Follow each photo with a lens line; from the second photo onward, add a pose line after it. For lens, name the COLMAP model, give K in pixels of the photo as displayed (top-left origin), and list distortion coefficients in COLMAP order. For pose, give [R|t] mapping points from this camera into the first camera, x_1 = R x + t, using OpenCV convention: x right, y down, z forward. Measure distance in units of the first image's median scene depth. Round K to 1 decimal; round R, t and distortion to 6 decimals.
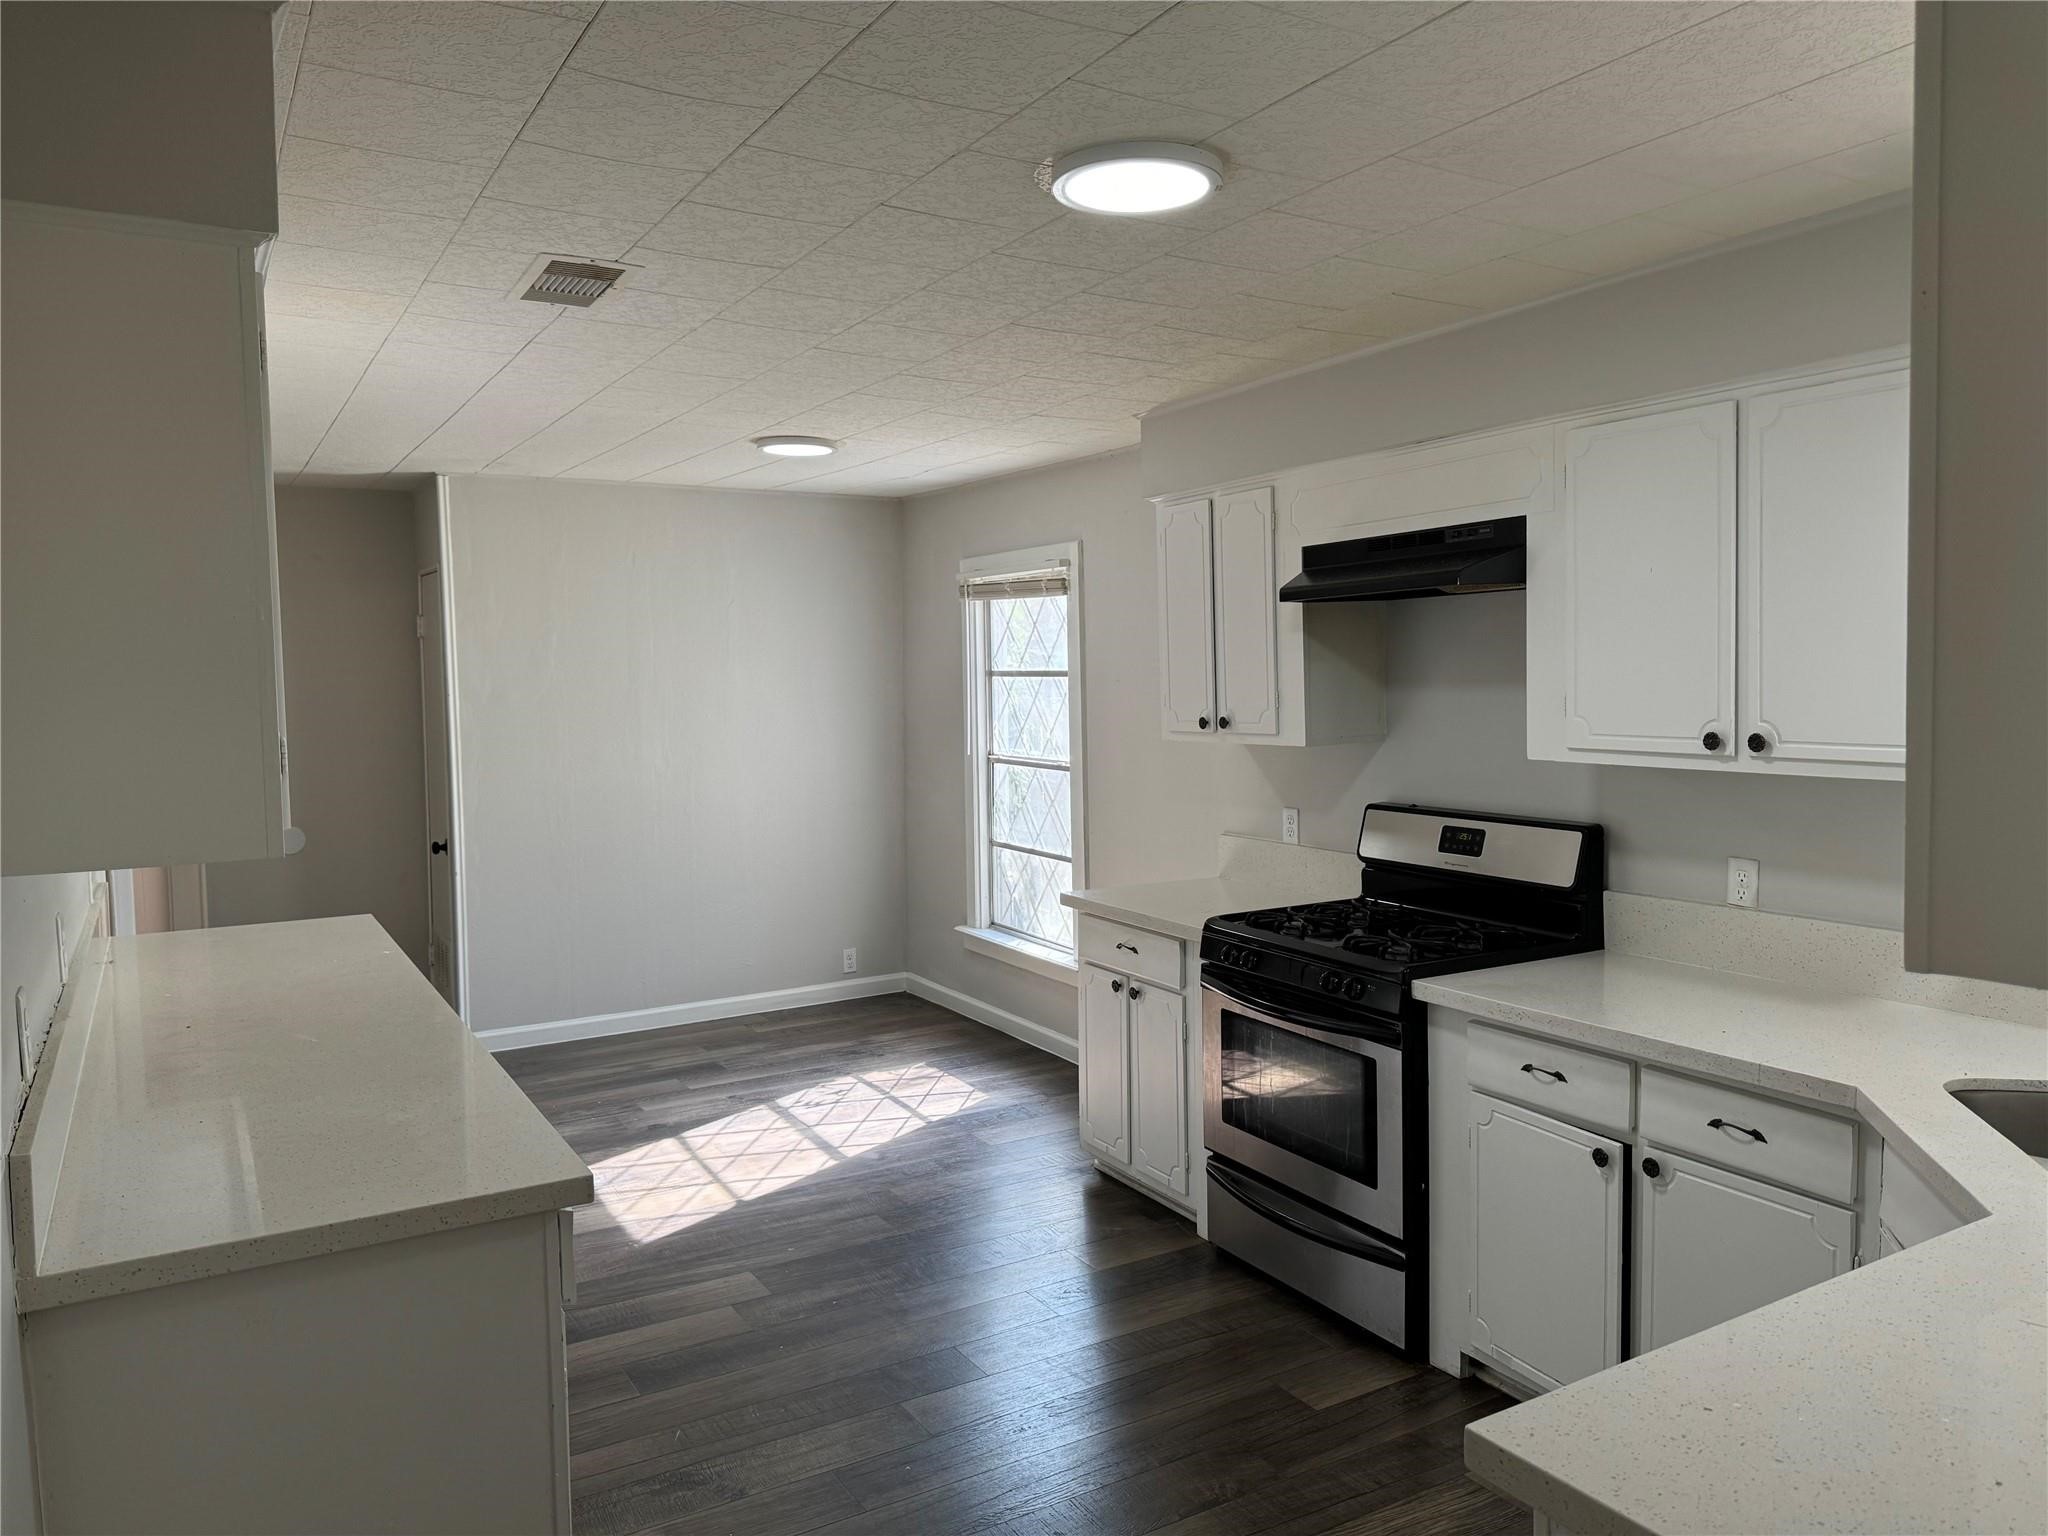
lens RADIAL K [[1446.3, 0, 1022.9], [0, 1446.3, 764.3], [0, 0, 1]] dist [0.005029, -0.000406]
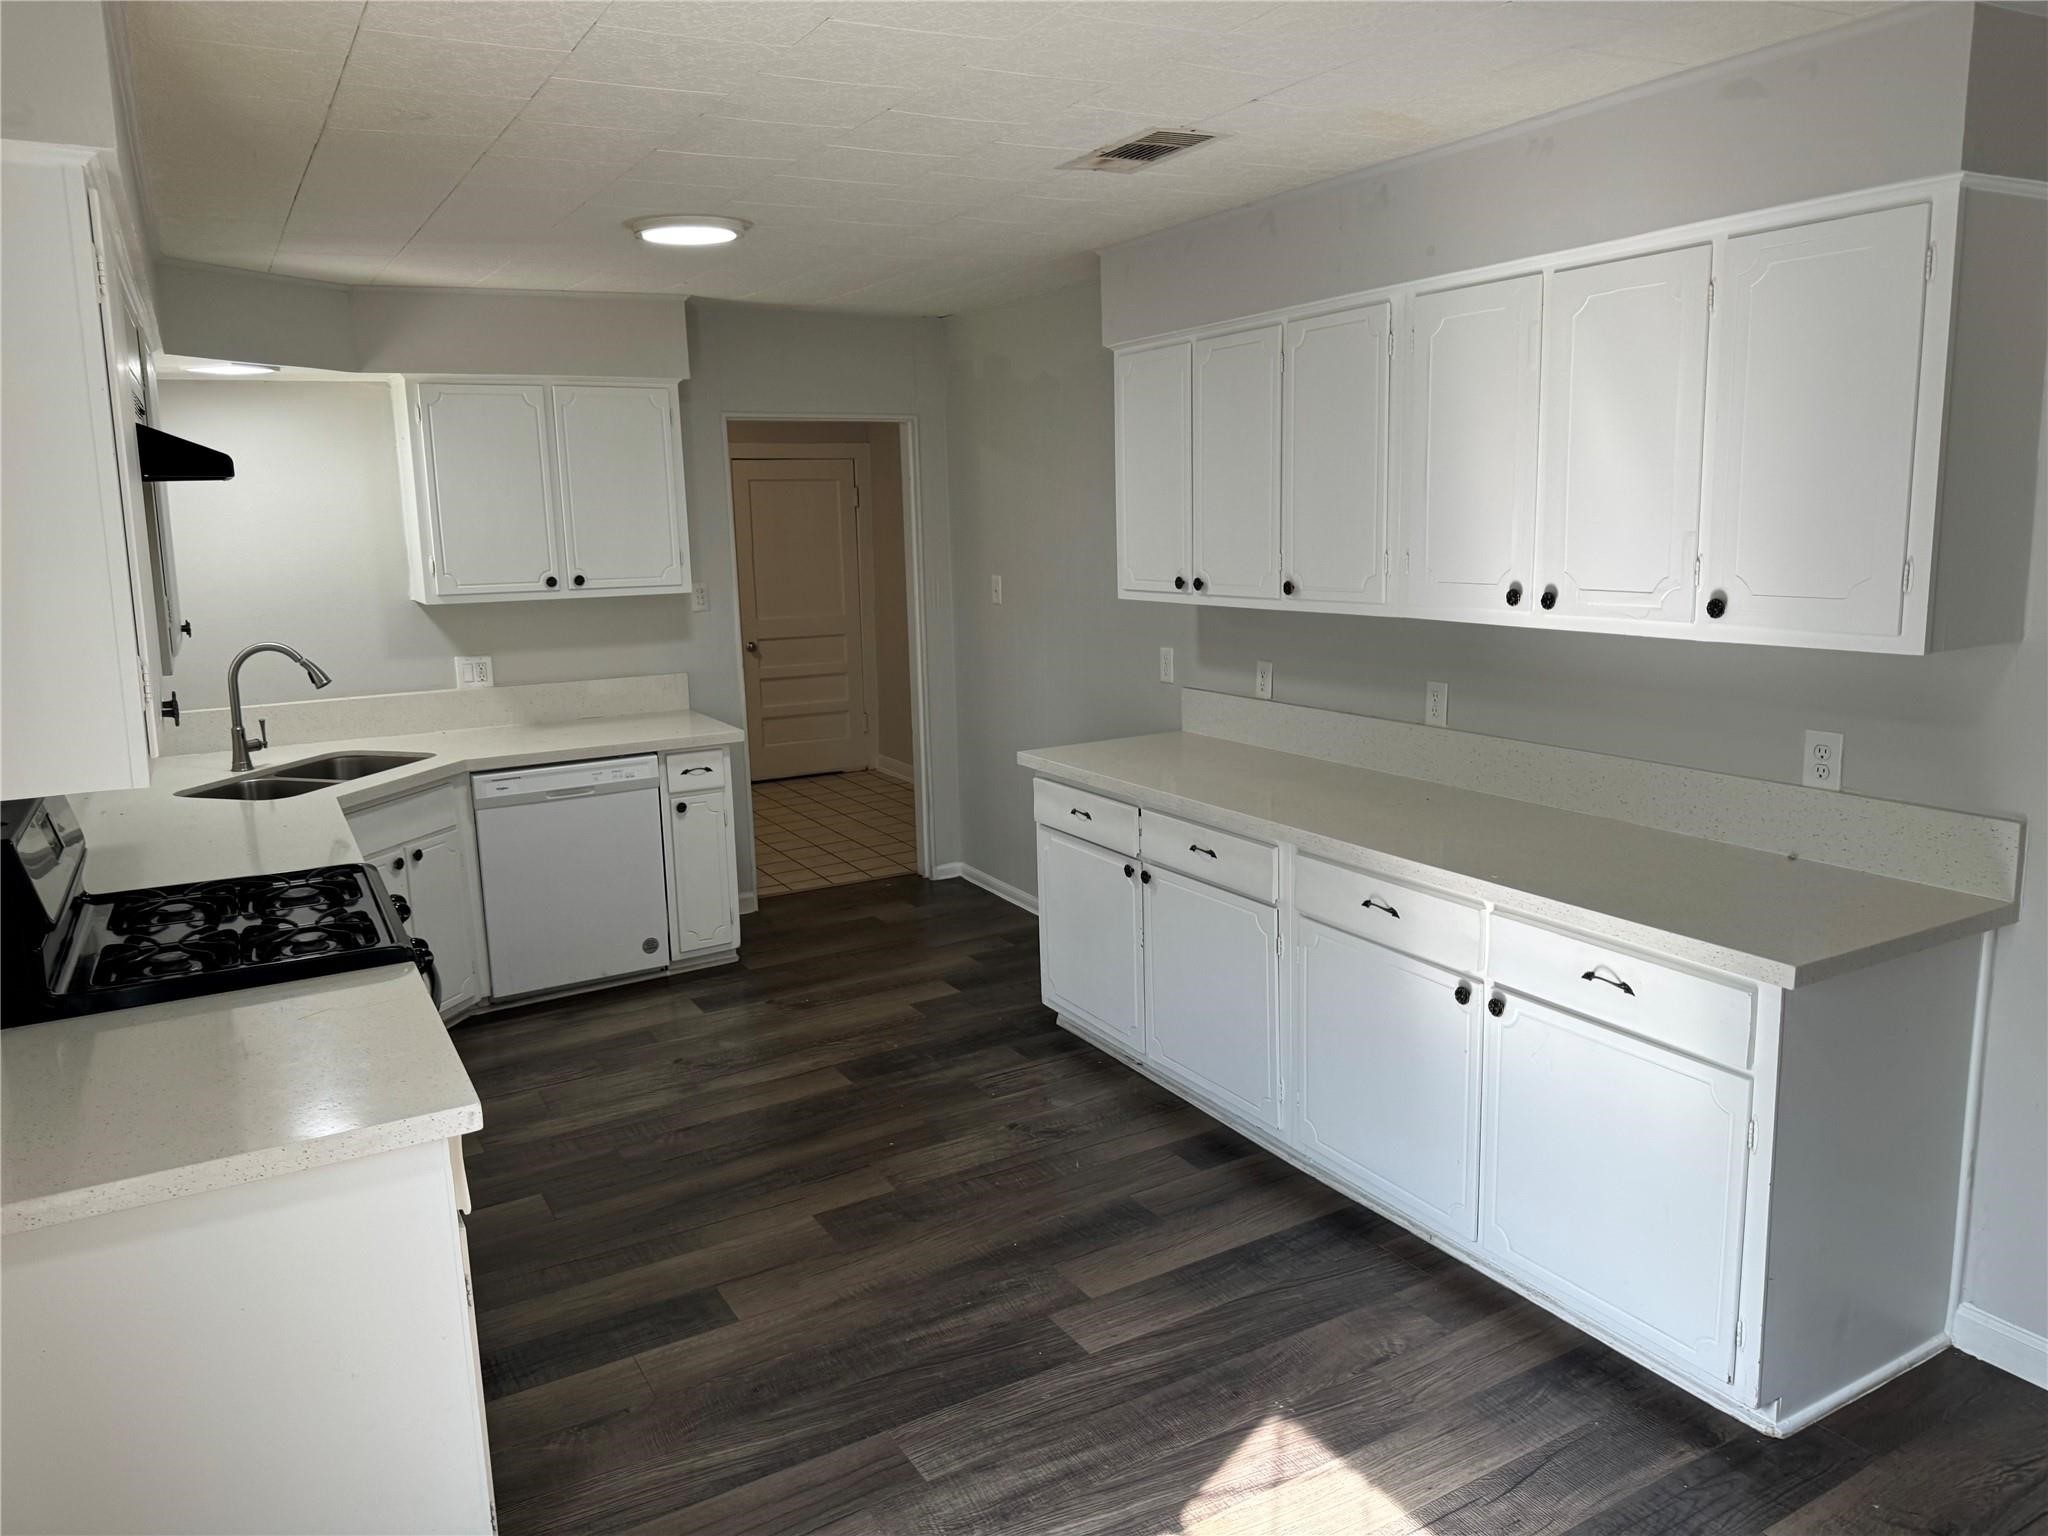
lens RADIAL K [[1446.3, 0, 1027.4], [0, 1446.3, 764.6], [0, 0, 1]] dist [0.005029, -0.000406]
pose [[-0.999176, 0.035033, 0.020494, -0.190195], [0.038798, 0.972692, 0.228834, -0.125510], [-0.011917, 0.229440, -0.973250, 1.732725]]
